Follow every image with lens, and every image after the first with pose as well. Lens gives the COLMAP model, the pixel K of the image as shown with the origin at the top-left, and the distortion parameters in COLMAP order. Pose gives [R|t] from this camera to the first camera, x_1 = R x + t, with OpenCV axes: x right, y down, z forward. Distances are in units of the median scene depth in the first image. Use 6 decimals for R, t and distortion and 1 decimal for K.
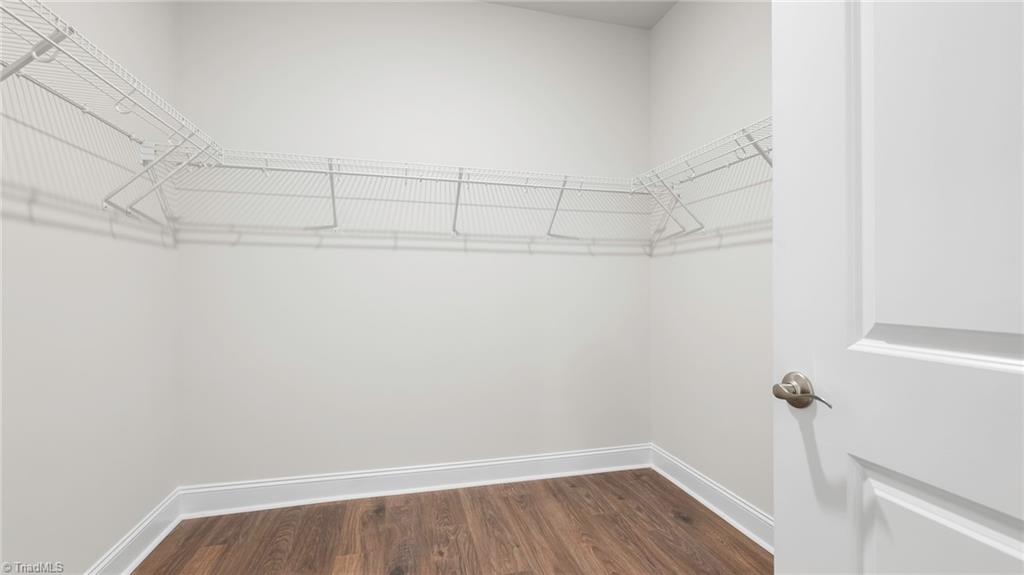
lens RADIAL K [[447.3, 0, 521.1], [0, 447.3, 282.2], [0, 0, 1]] dist [0.011103, -0.000231]
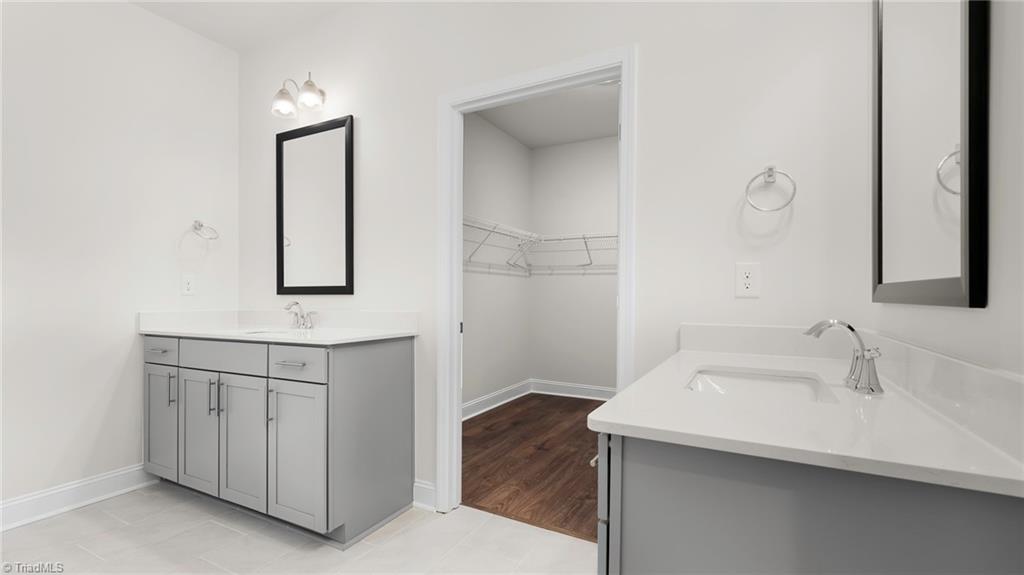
lens RADIAL K [[447.3, 0, 513.7], [0, 447.3, 293.8], [0, 0, 1]] dist [0.011103, -0.000231]
pose [[0.712720, 0.004878, -0.701432, 0.840233], [-0.005762, 0.999983, 0.001100, 0.010163], [0.701425, 0.003258, 0.712735, -0.756344]]
